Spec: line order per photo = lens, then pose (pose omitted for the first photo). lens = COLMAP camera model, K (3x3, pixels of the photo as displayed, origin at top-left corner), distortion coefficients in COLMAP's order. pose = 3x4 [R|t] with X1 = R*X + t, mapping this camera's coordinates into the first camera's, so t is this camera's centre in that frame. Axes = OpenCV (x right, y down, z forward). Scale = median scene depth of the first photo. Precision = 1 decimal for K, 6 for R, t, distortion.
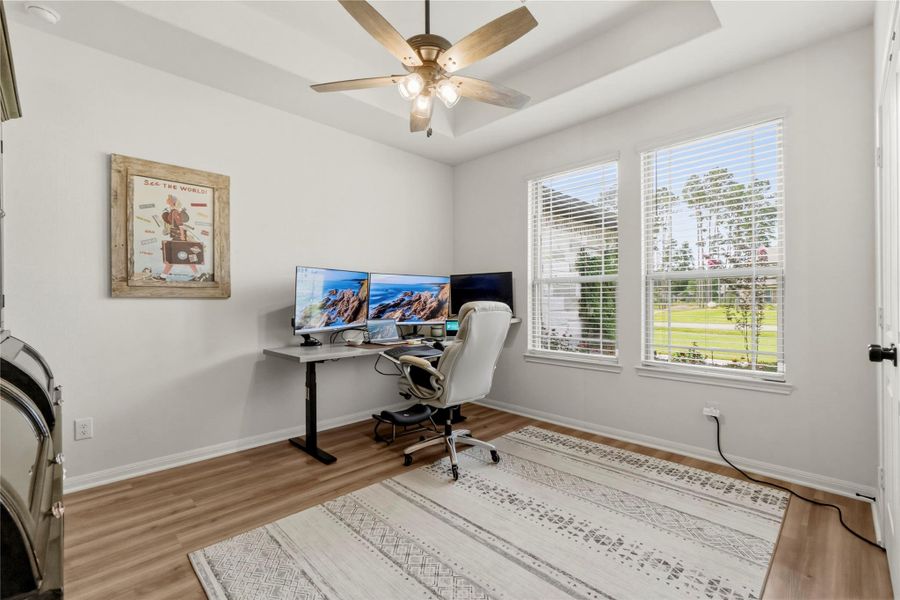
lens RADIAL K [[403.3, 0, 448.2], [0, 403.3, 297.3], [0, 0, 1]] dist [0.001237, -0.000486]
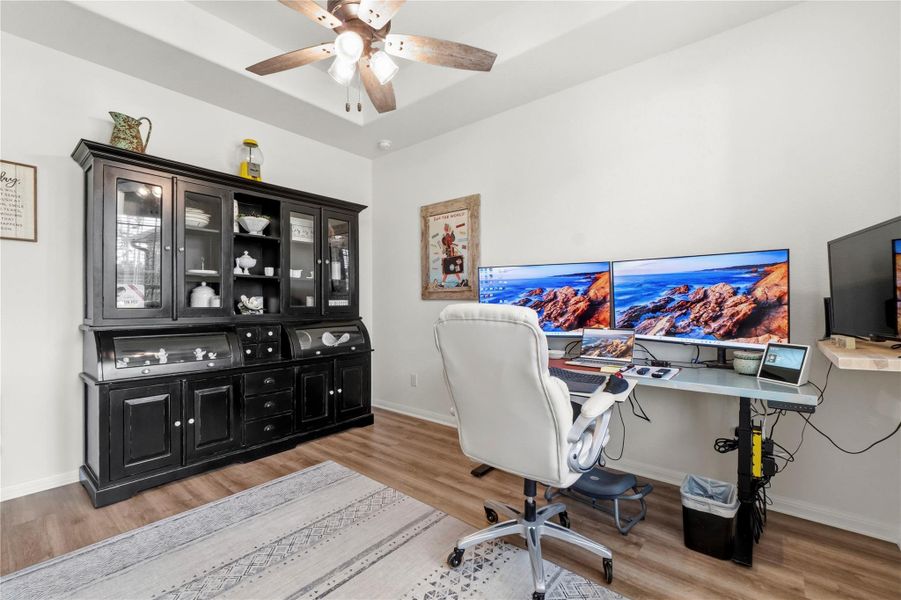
lens RADIAL K [[403.7, 0, 449.2], [0, 403.7, 304.1], [0, 0, 1]] dist [0.001237, -0.000486]
pose [[0.073524, 0.001420, -0.997292, 0.625170], [0.006189, 0.999979, 0.001880, 0.012703], [0.997274, -0.006310, 0.073514, 0.862609]]
